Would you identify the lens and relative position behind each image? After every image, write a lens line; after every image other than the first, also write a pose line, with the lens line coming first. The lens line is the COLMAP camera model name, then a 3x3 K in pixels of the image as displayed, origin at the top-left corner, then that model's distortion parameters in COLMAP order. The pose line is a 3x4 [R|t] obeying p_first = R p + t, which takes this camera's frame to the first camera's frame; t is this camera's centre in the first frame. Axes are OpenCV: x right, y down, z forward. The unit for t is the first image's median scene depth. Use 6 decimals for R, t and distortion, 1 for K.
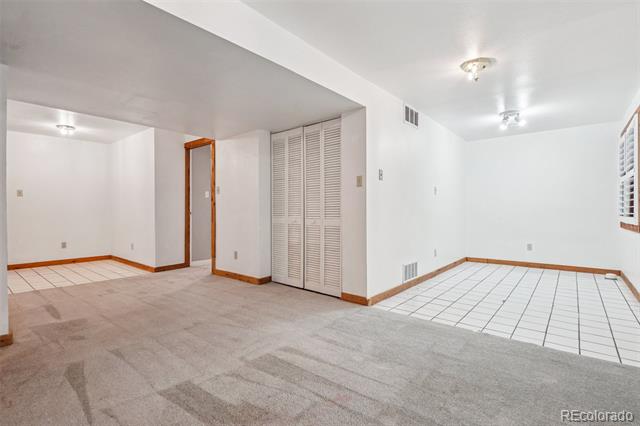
lens RADIAL K [[310.1, 0, 317.3], [0, 310.1, 215.3], [0, 0, 1]] dist [-0.002588, -0.003737]
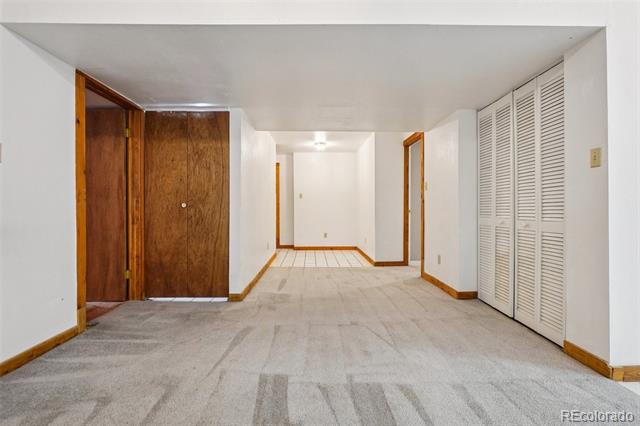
lens RADIAL K [[310.1, 0, 318.9], [0, 310.1, 208.1], [0, 0, 1]] dist [-0.002588, -0.003737]
pose [[0.647690, -0.000931, -0.761903, 0.219031], [-0.012230, 0.999858, -0.011619, -0.002446], [0.761806, 0.016844, 0.647587, 0.209430]]
